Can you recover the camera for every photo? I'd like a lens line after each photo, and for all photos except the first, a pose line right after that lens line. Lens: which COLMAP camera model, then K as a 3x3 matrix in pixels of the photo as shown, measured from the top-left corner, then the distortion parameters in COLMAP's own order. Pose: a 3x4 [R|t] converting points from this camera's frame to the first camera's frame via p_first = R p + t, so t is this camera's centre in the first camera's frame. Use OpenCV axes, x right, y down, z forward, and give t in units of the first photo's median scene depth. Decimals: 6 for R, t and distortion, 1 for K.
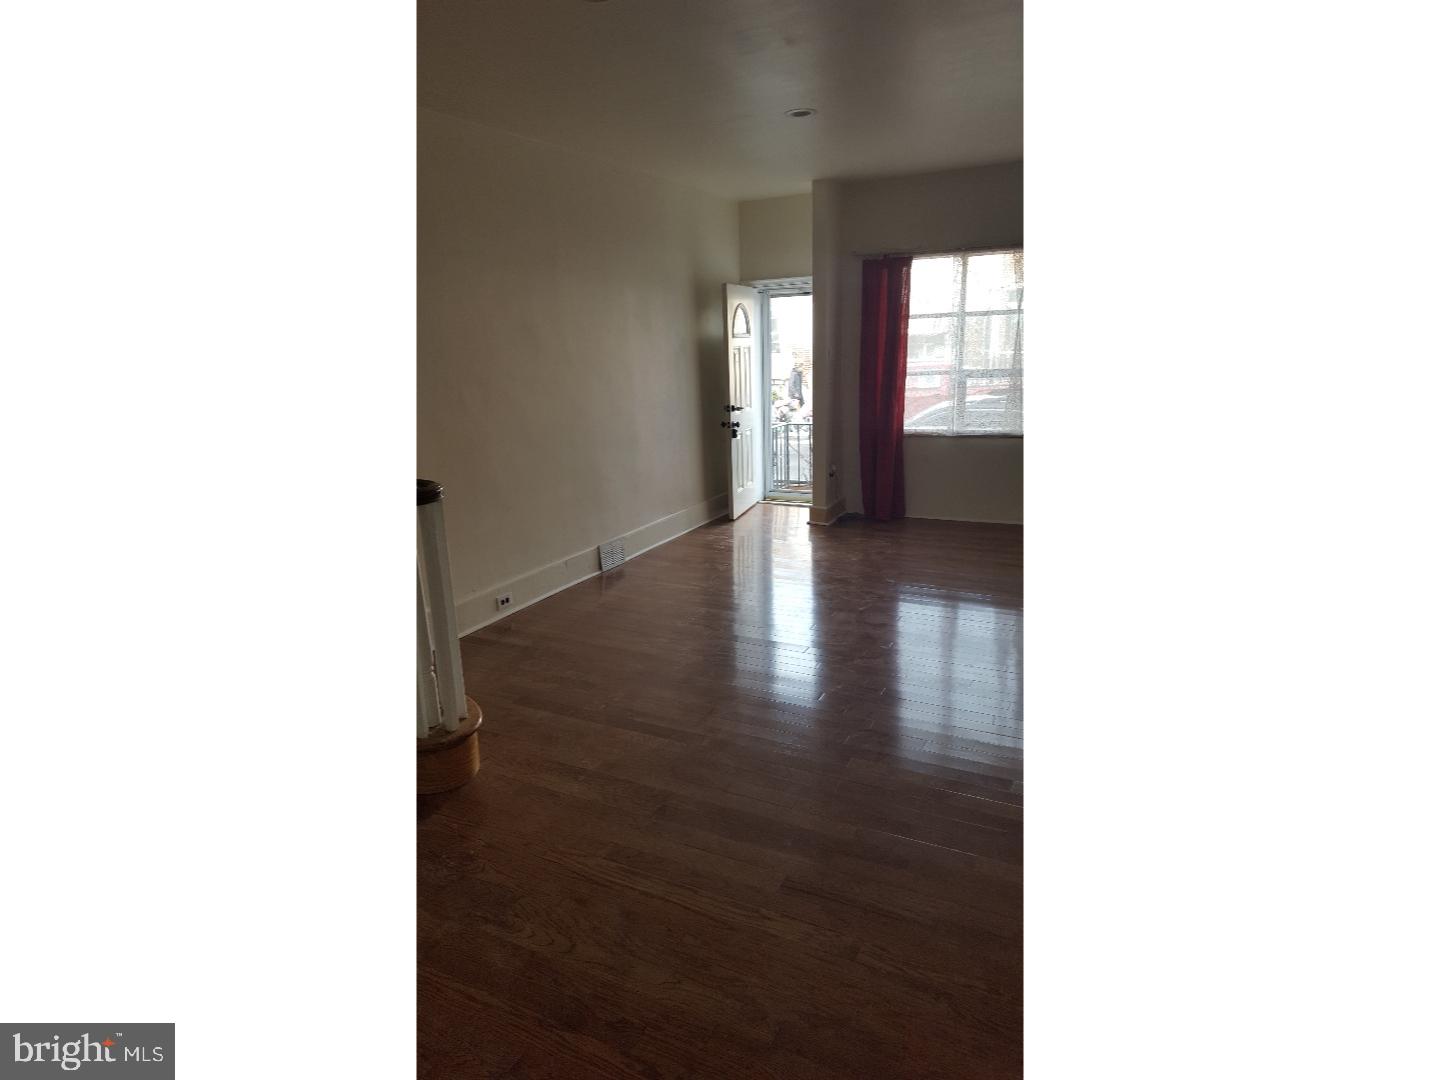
lens RADIAL K [[811.3, 0, 709.2], [0, 811.3, 560.8], [0, 0, 1]] dist [0.058068, -0.000749]
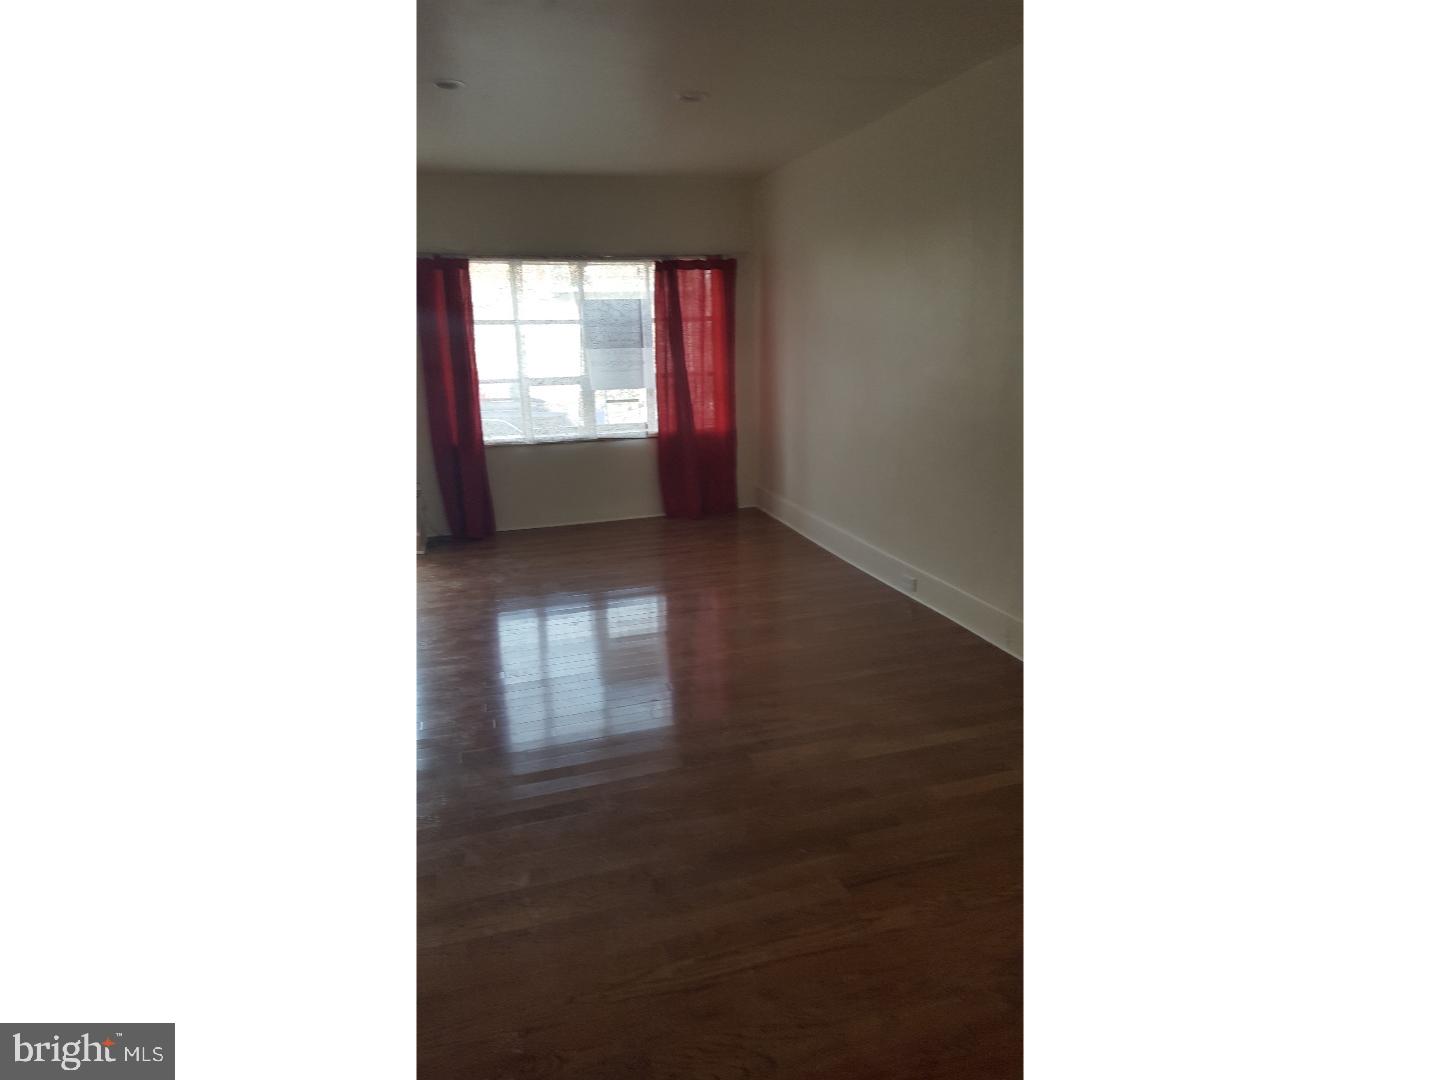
lens RADIAL K [[811.3, 0, 709.2], [0, 811.3, 560.8], [0, 0, 1]] dist [0.058068, -0.000749]
pose [[0.711530, -0.178039, 0.679726, -0.259264], [0.187997, 0.980336, 0.059984, -0.033039], [-0.677040, 0.085106, 0.731009, 0.145134]]
